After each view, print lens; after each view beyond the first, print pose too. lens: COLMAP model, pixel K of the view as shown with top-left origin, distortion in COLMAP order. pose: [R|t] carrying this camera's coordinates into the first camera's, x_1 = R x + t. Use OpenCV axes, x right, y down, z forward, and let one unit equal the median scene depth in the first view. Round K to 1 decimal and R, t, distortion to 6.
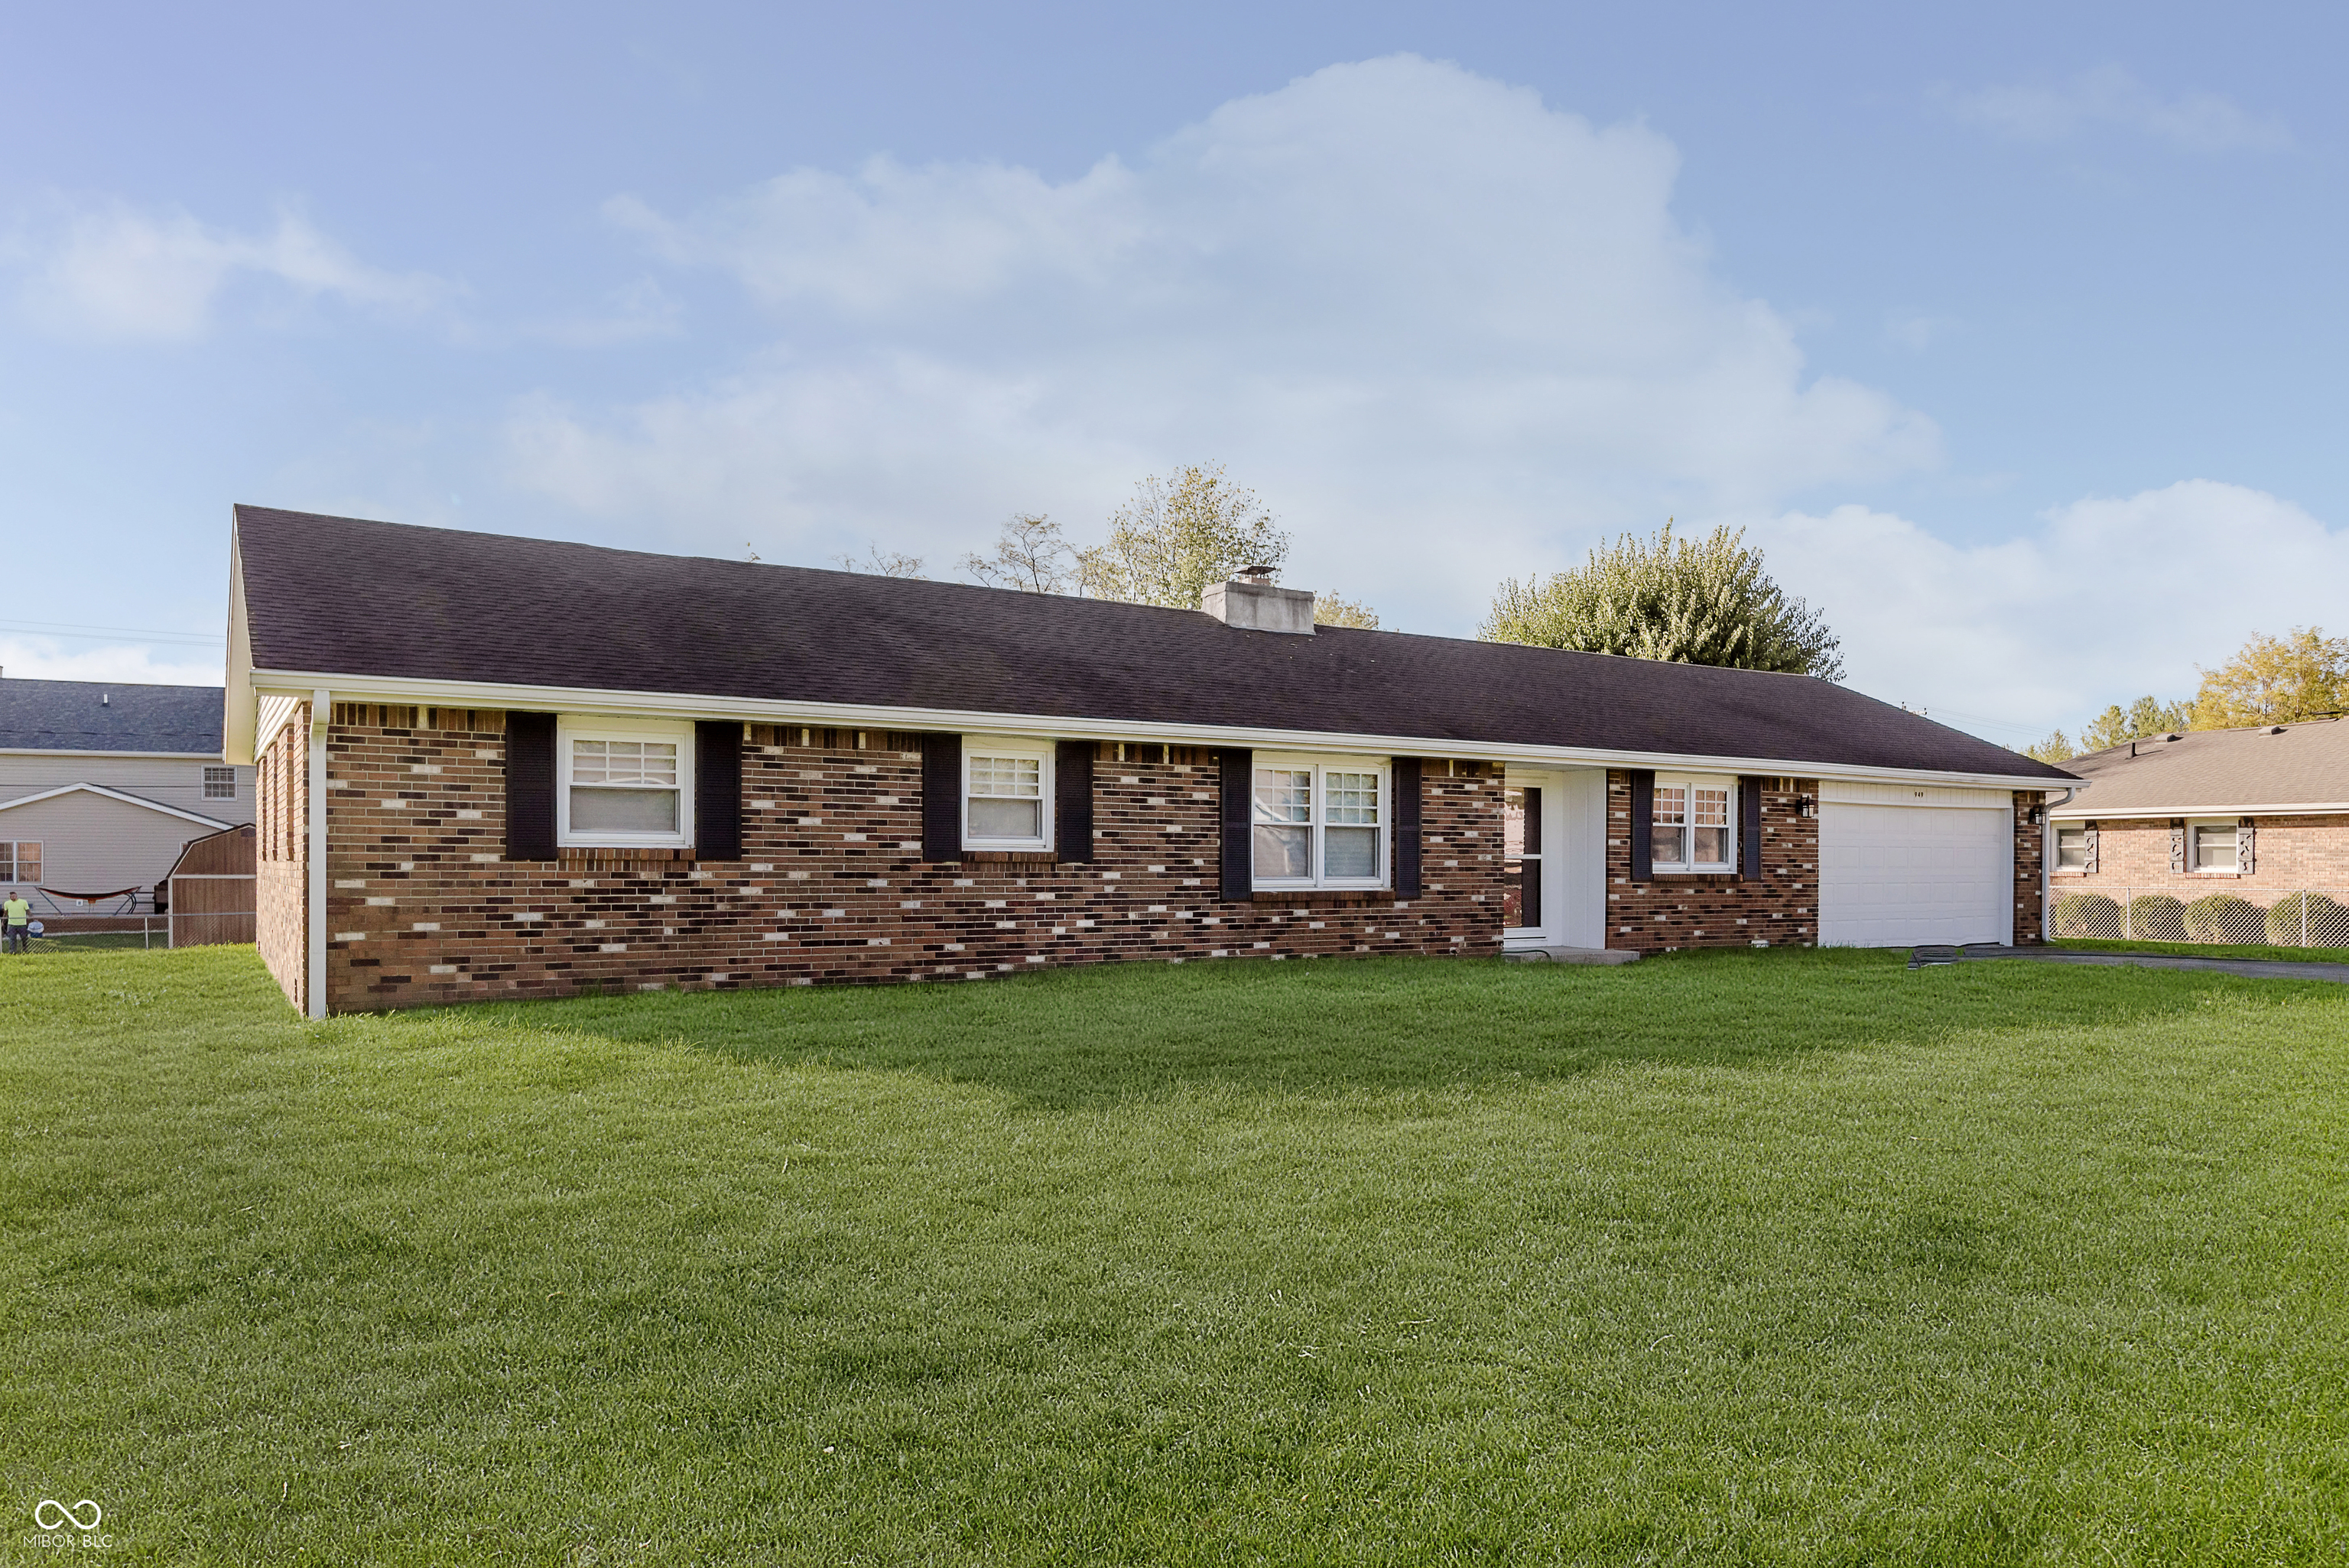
lens RADIAL K [[1551.6, 0, 1246.1], [0, 1551.6, 855.5], [0, 0, 1]] dist [0.001342, -0.001605]
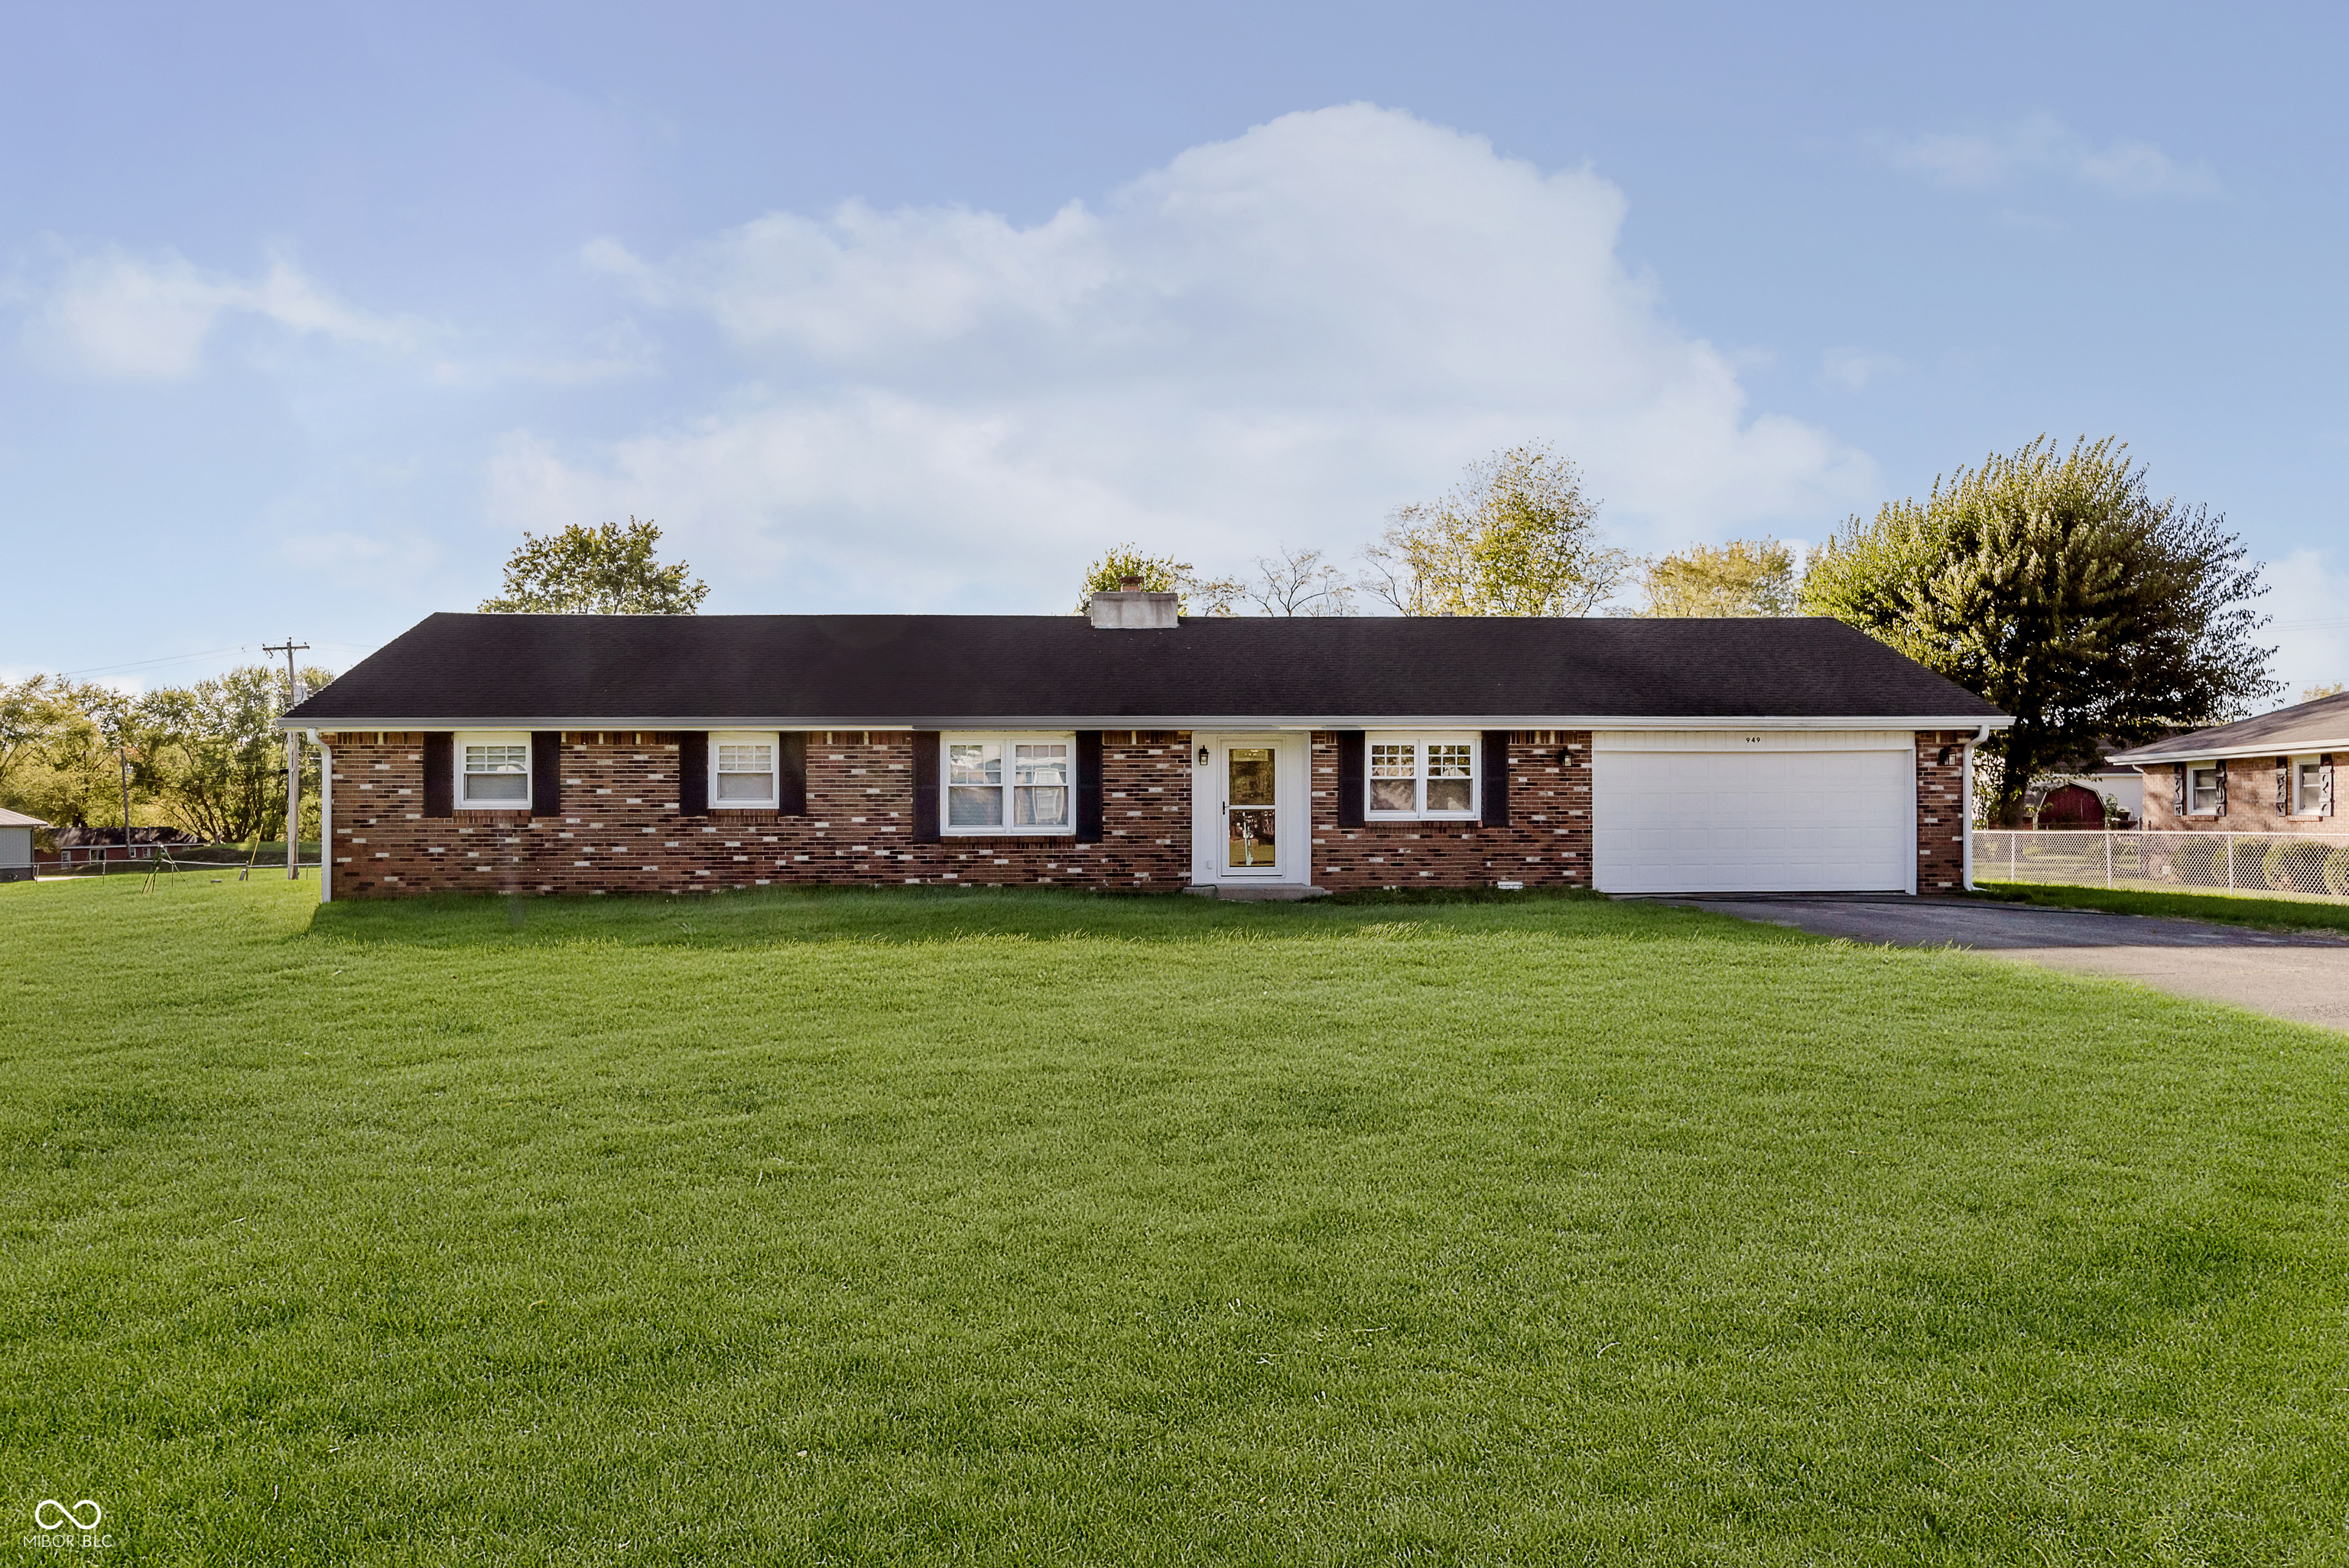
lens RADIAL K [[1431.4, 0, 1181.6], [0, 1431.4, 790.1], [0, 0, 1]] dist [0.001988, -0.000757]
pose [[0.865123, -0.013962, -0.501366, 0.760749], [0.010174, 0.999895, -0.010290, -0.001756], [0.501457, 0.003801, 0.865174, 0.023824]]
